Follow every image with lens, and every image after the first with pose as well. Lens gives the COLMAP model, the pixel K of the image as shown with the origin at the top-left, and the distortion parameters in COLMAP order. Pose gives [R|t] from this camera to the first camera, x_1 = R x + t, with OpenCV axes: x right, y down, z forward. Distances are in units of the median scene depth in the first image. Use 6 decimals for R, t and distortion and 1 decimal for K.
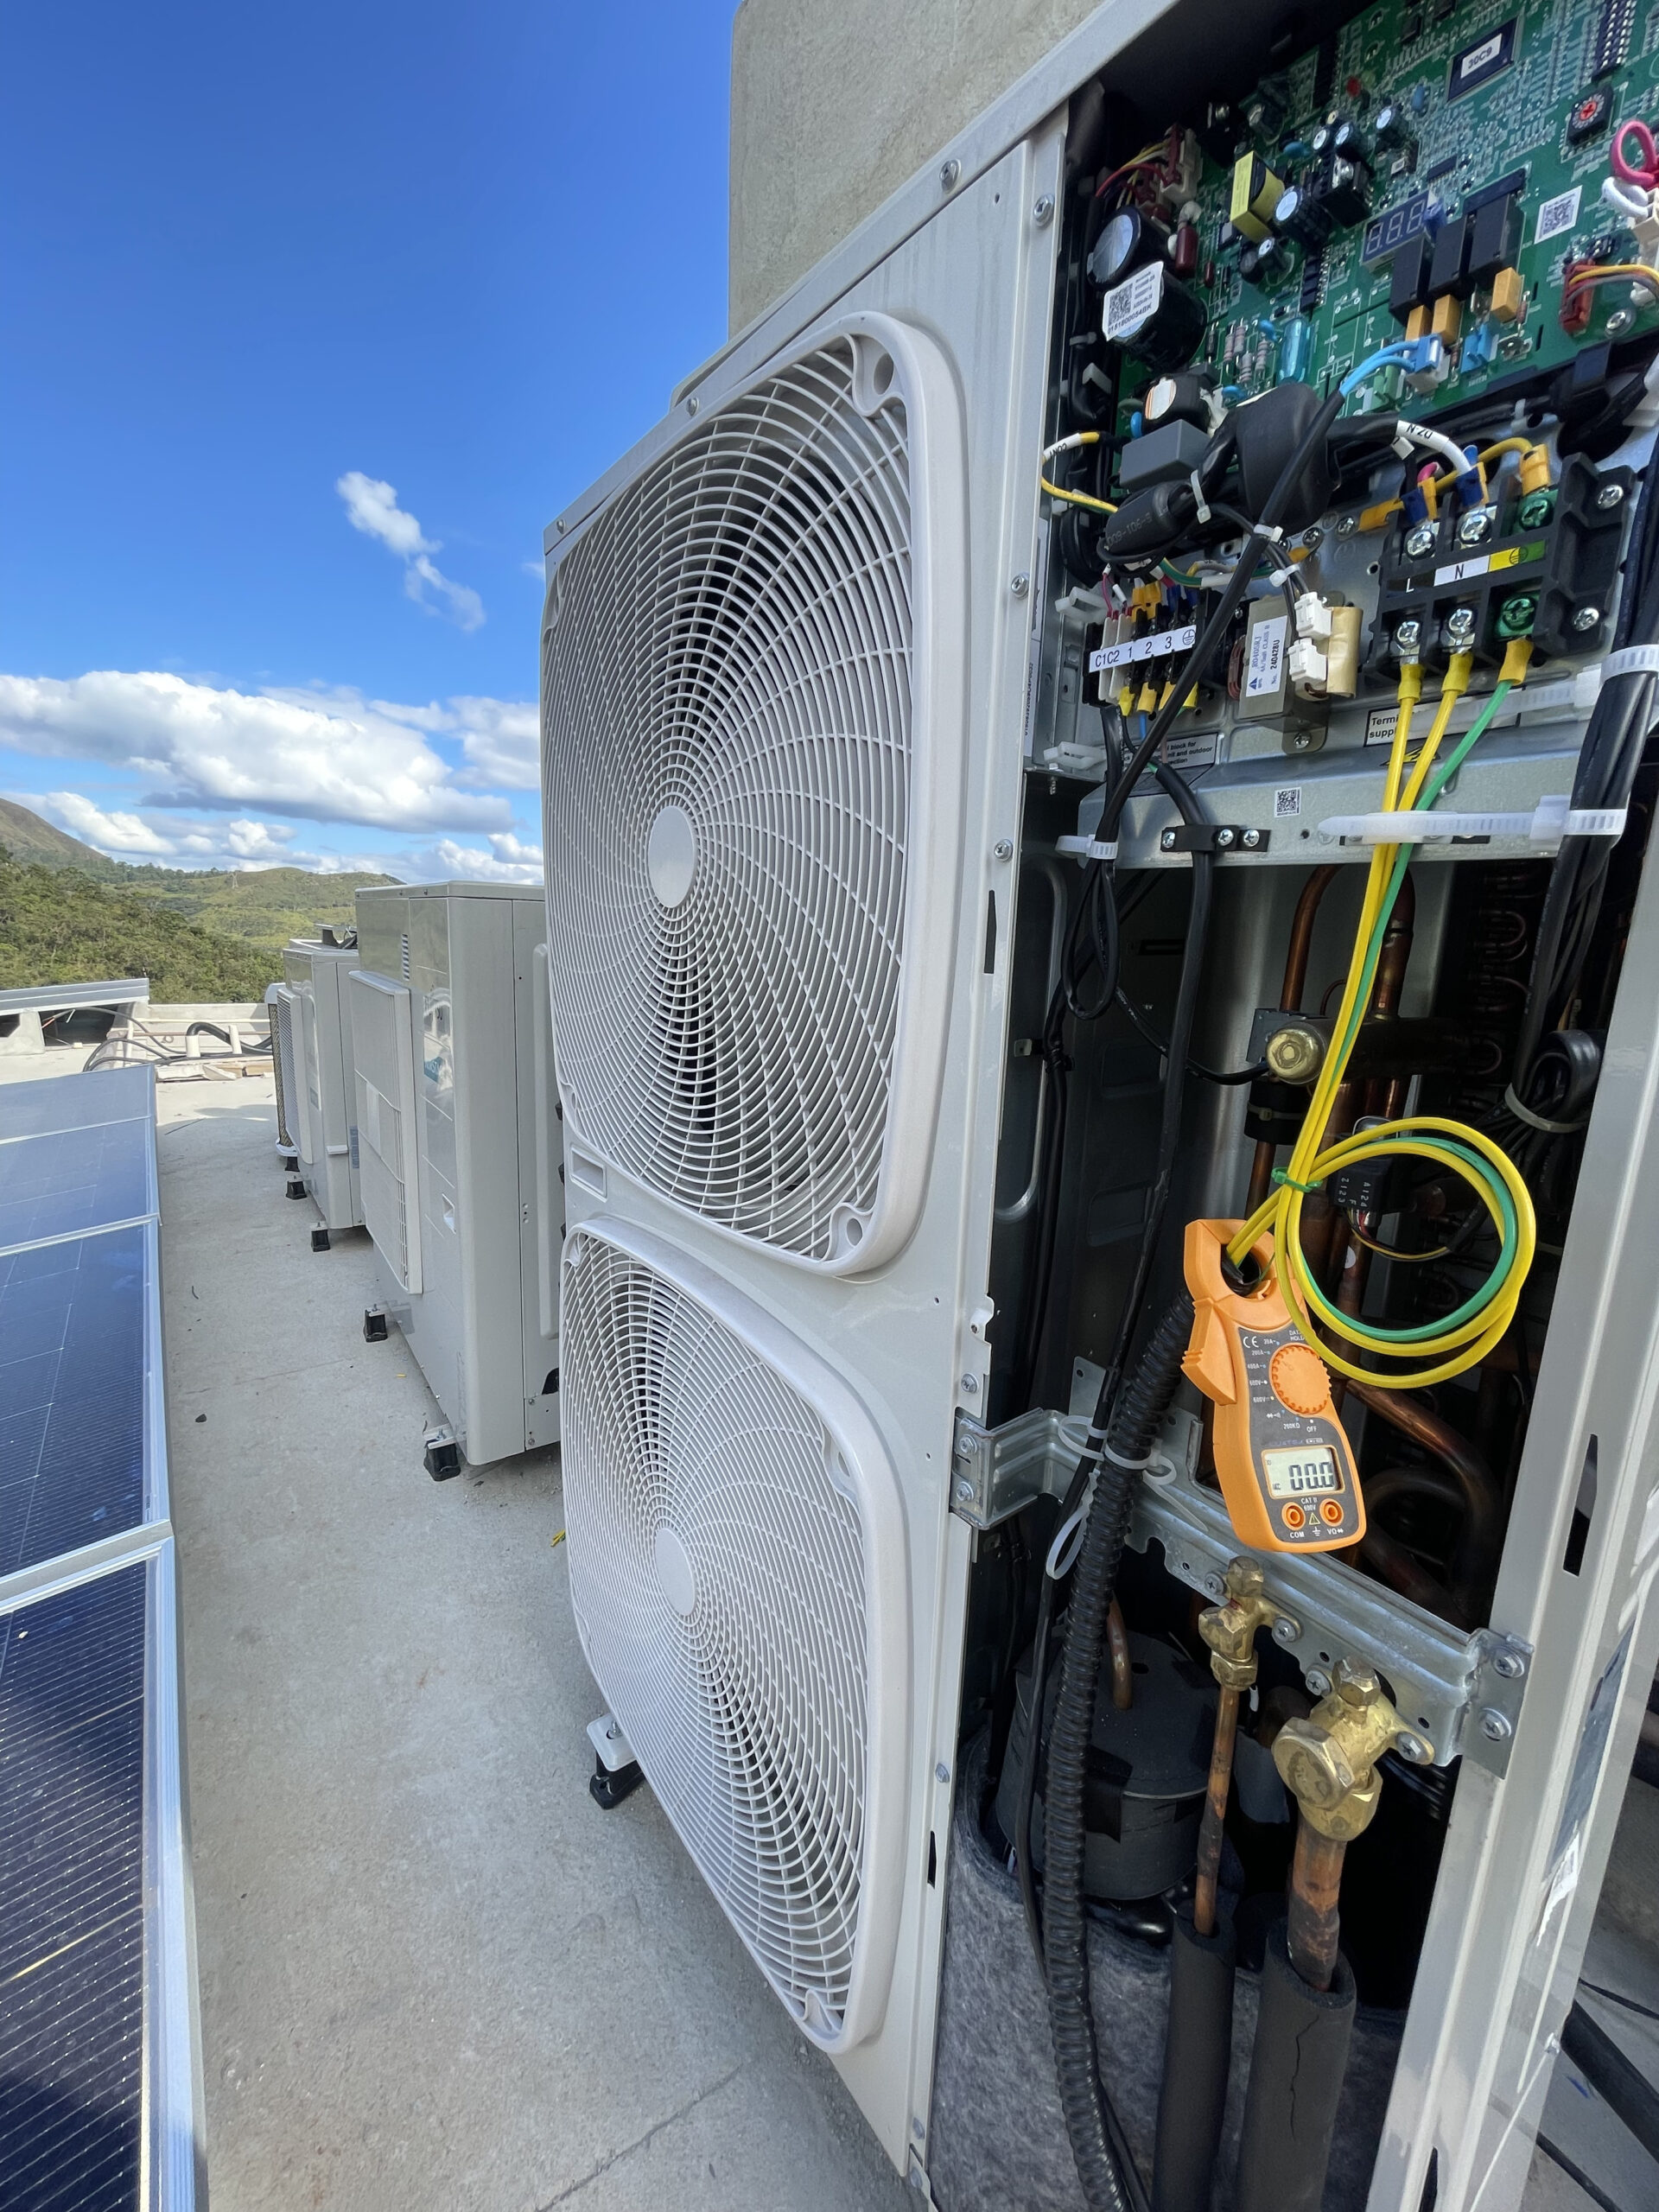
lens RADIAL K [[902.6, 0, 832.0], [0, 902.6, 1133.7], [0, 0, 1]] dist [0.002800, -0.001228]
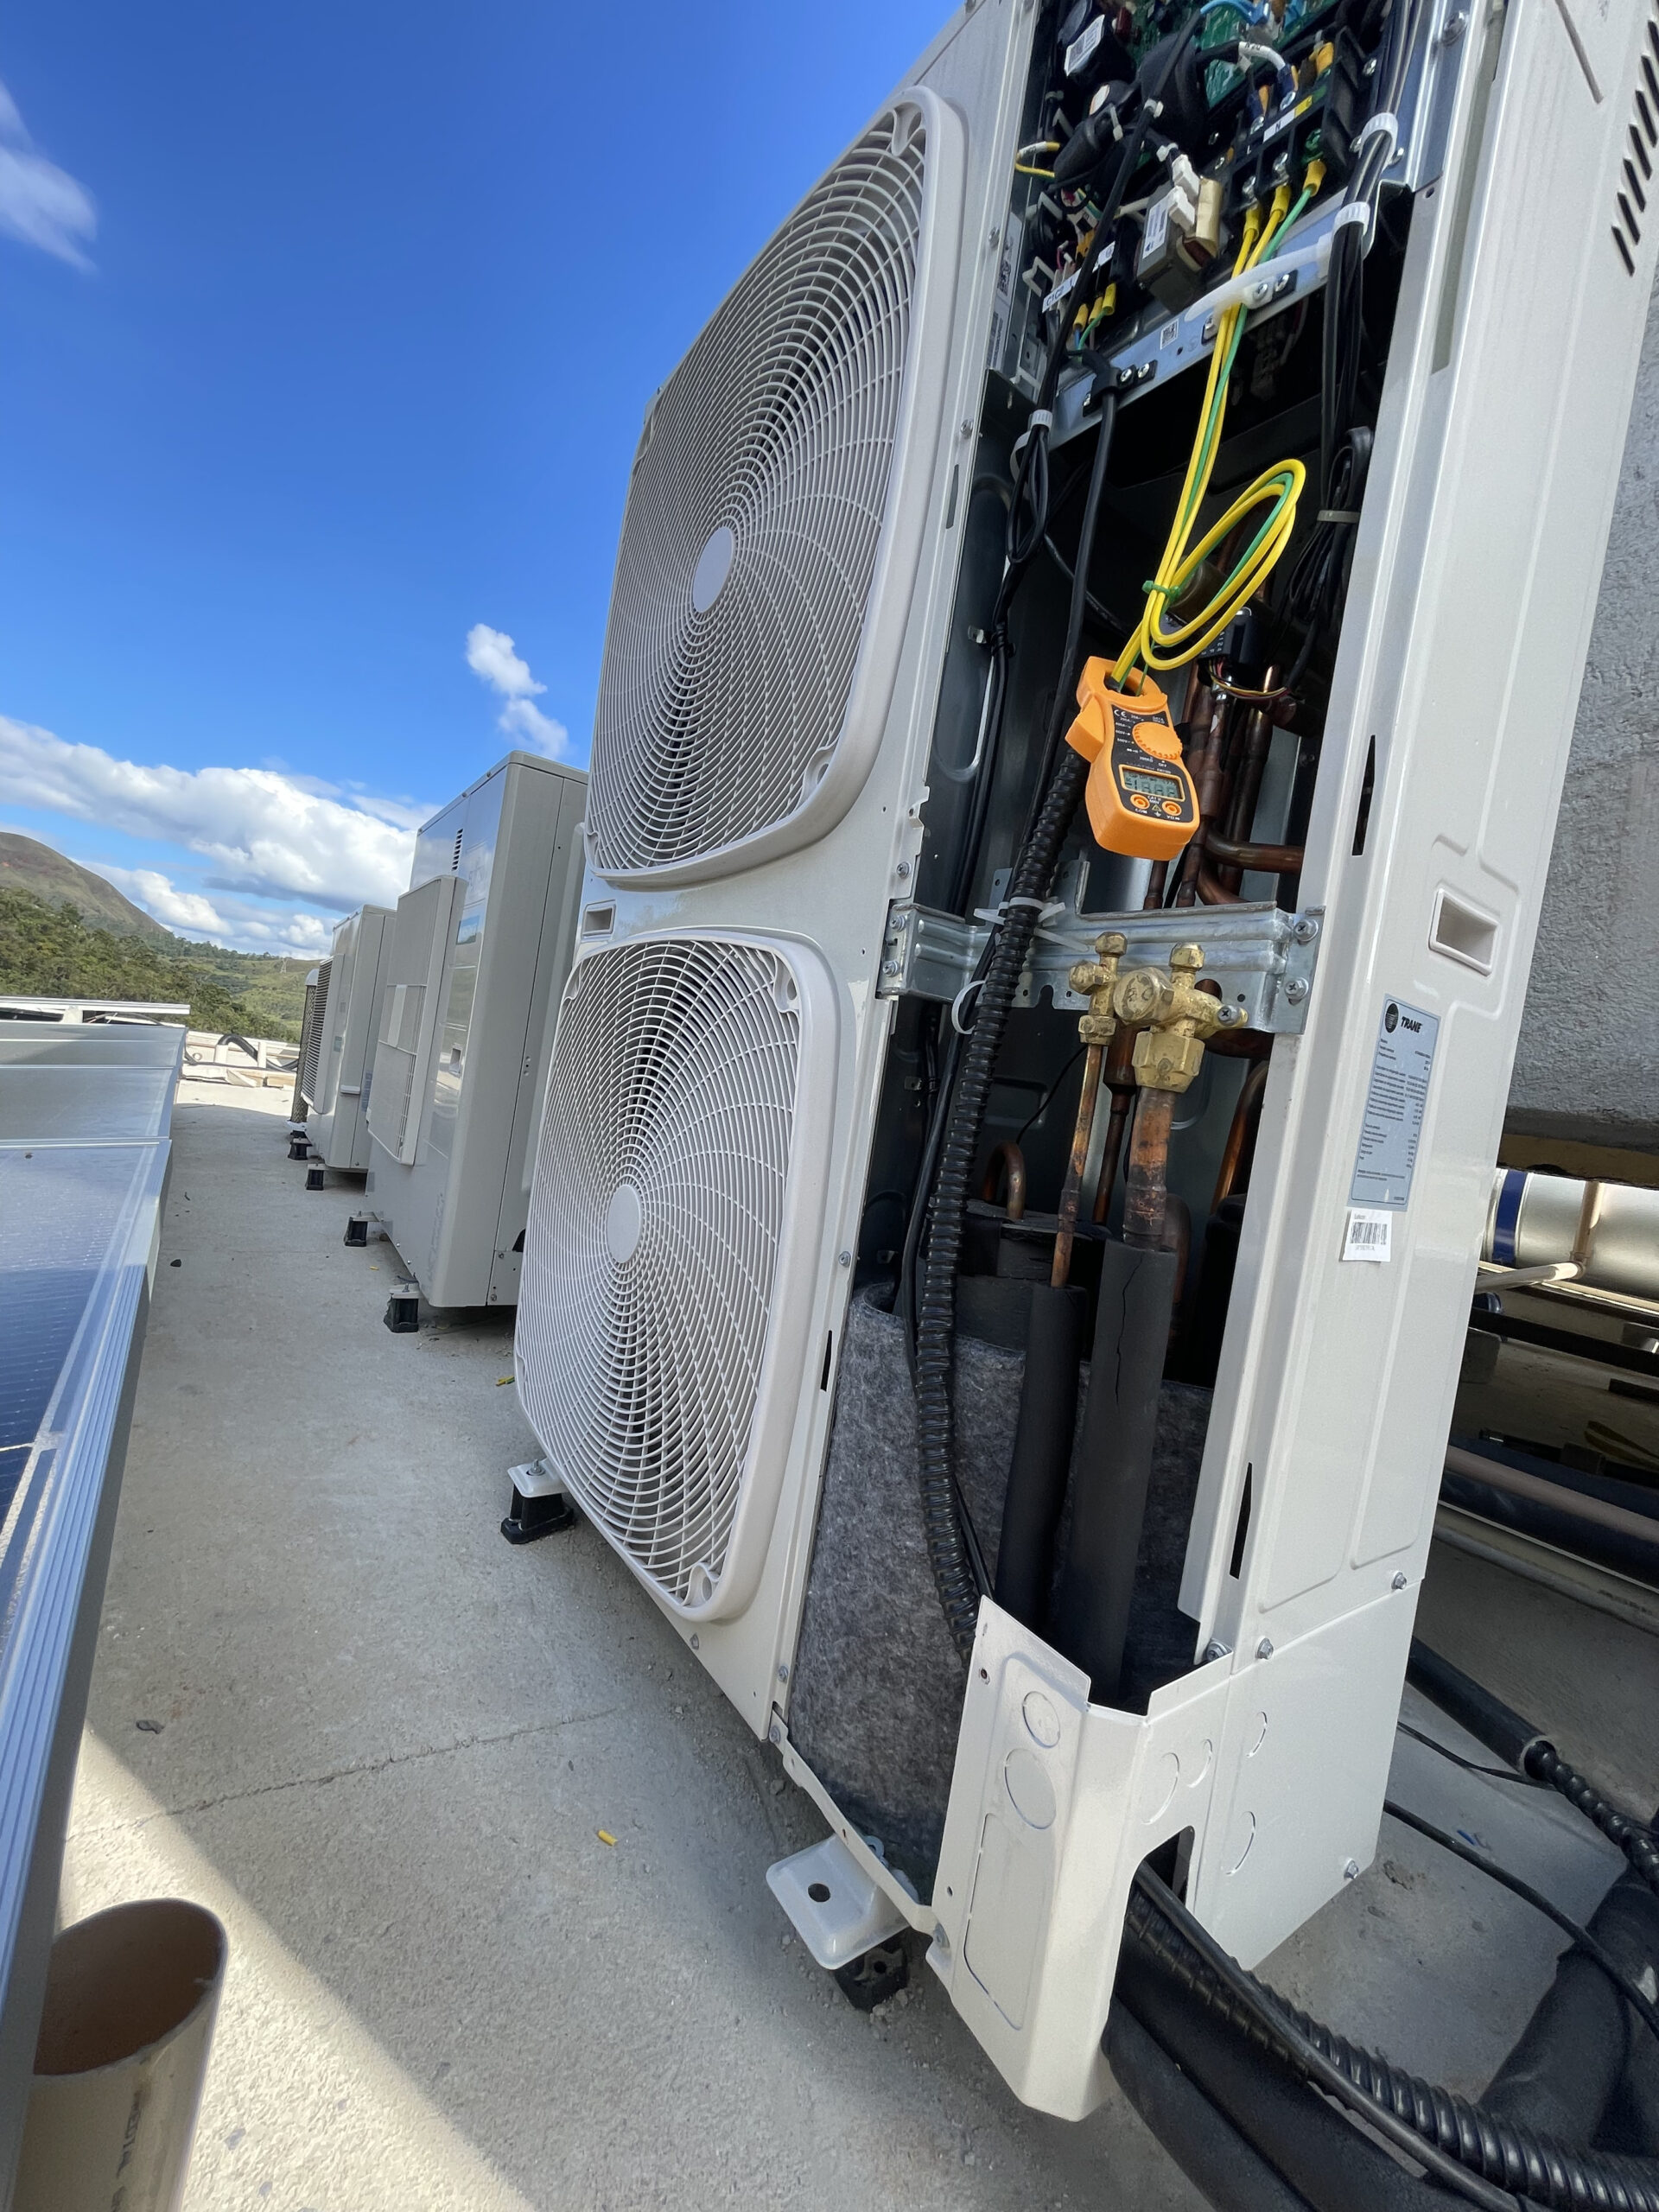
lens RADIAL K [[904.0, 0, 825.1], [0, 904.0, 1137.1], [0, 0, 1]] dist [0.000271, -0.000108]
pose [[0.993120, 0.115815, -0.017276, 0.113315], [-0.117089, 0.980533, -0.157626, 0.835719], [-0.001315, 0.158565, 0.987348, -0.121638]]
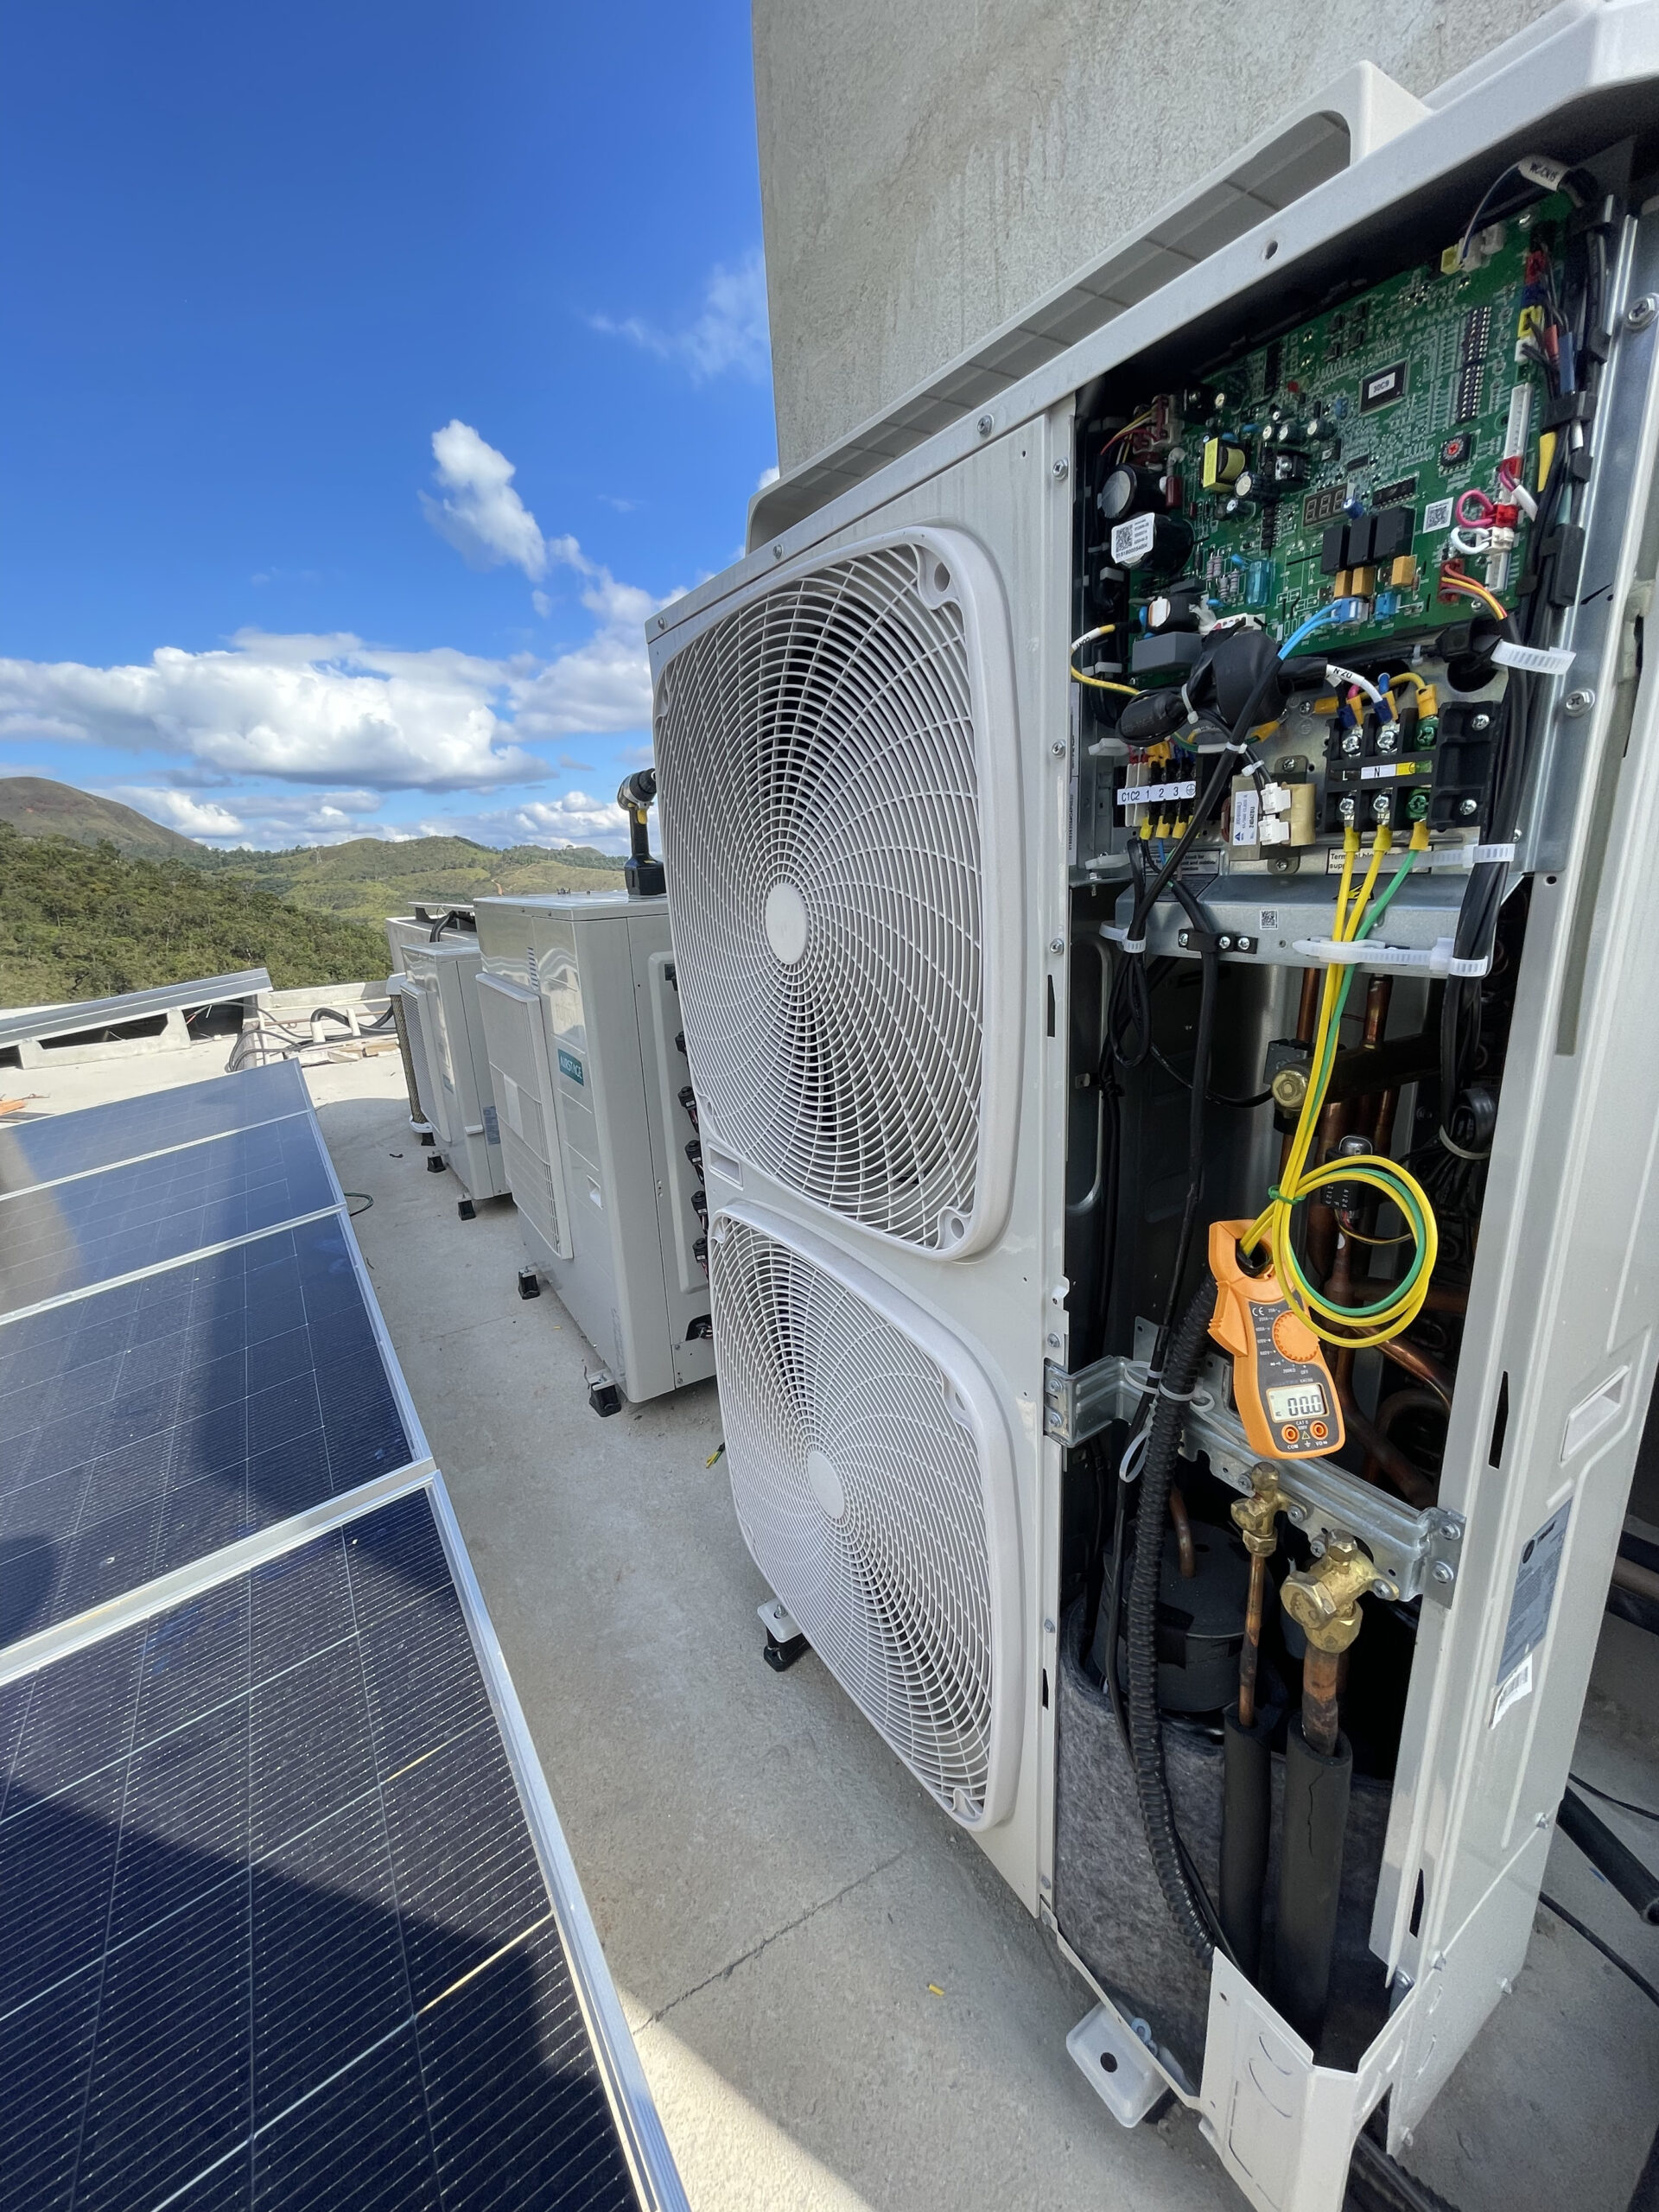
lens RADIAL K [[904.0, 0, 825.1], [0, 904.0, 1137.1], [0, 0, 1]] dist [0.000271, -0.000108]
pose [[0.992792, -0.065071, -0.100647, -0.027102], [0.073359, 0.994014, 0.080961, -0.153557], [0.094777, -0.087761, 0.991623, -0.320845]]
